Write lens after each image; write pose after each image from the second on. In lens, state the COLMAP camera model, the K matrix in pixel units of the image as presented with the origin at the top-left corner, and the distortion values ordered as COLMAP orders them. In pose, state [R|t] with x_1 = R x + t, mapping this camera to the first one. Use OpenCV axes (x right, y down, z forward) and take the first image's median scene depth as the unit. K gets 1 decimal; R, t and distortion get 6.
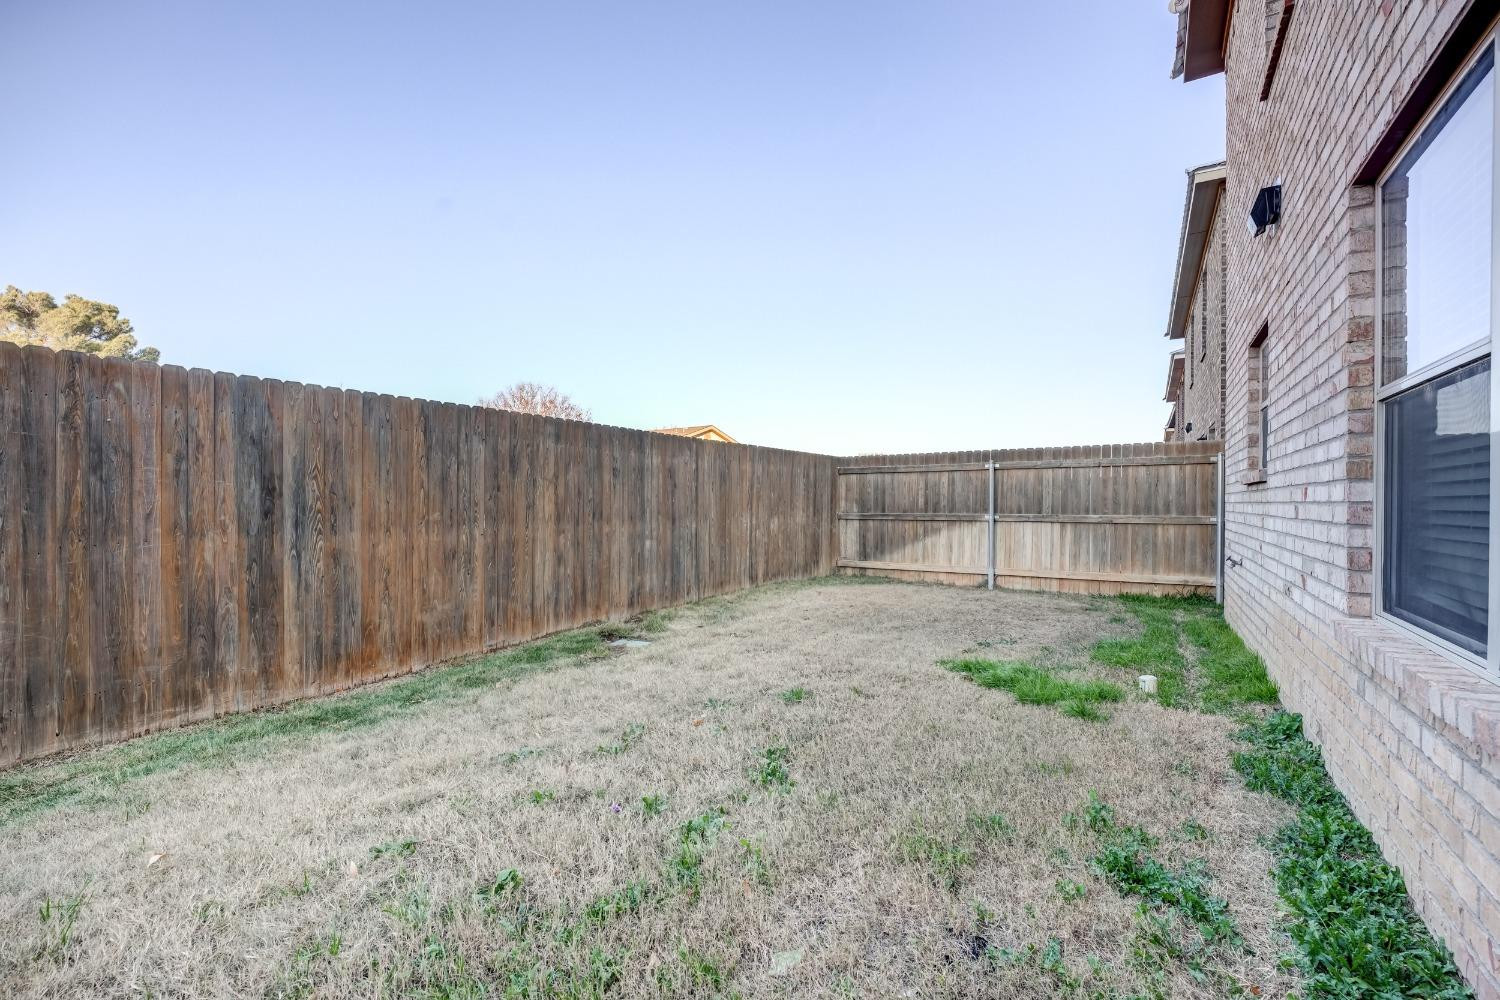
lens RADIAL K [[758.6, 0, 755.2], [0, 758.6, 499.3], [0, 0, 1]] dist [-0.003988, -0.000698]
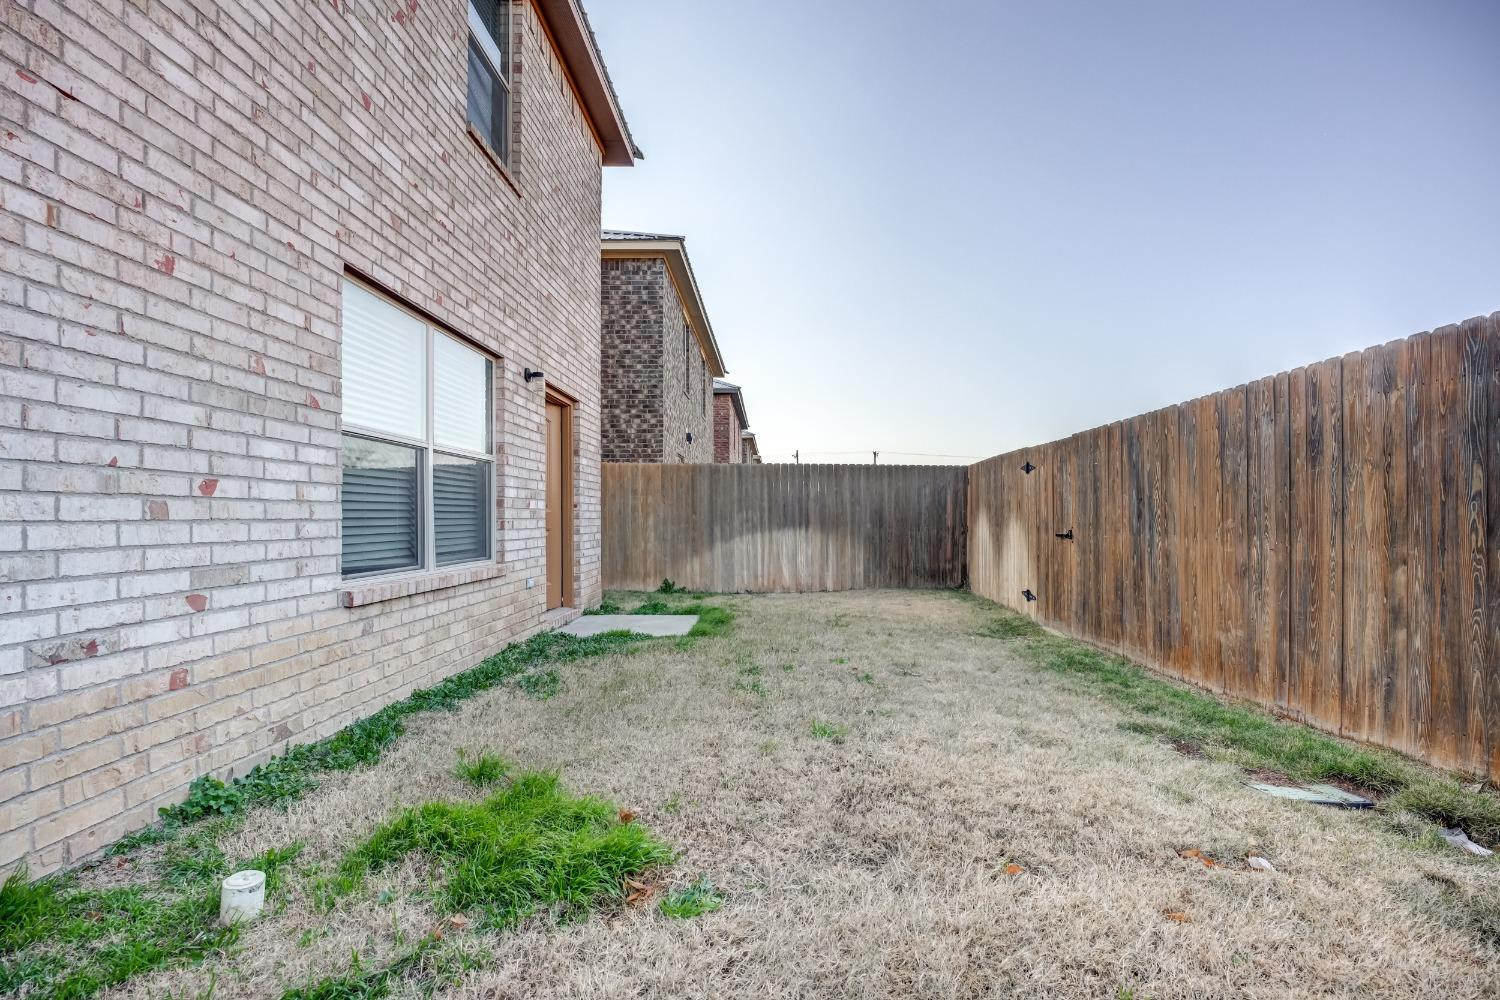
lens RADIAL K [[758.6, 0, 755.2], [0, 758.6, 499.3], [0, 0, 1]] dist [-0.003988, -0.000698]
pose [[-0.896850, -0.011823, -0.442177, 0.404483], [0.000562, 0.999611, -0.027867, 0.017379], [0.442334, -0.025241, -0.896495, 1.409659]]
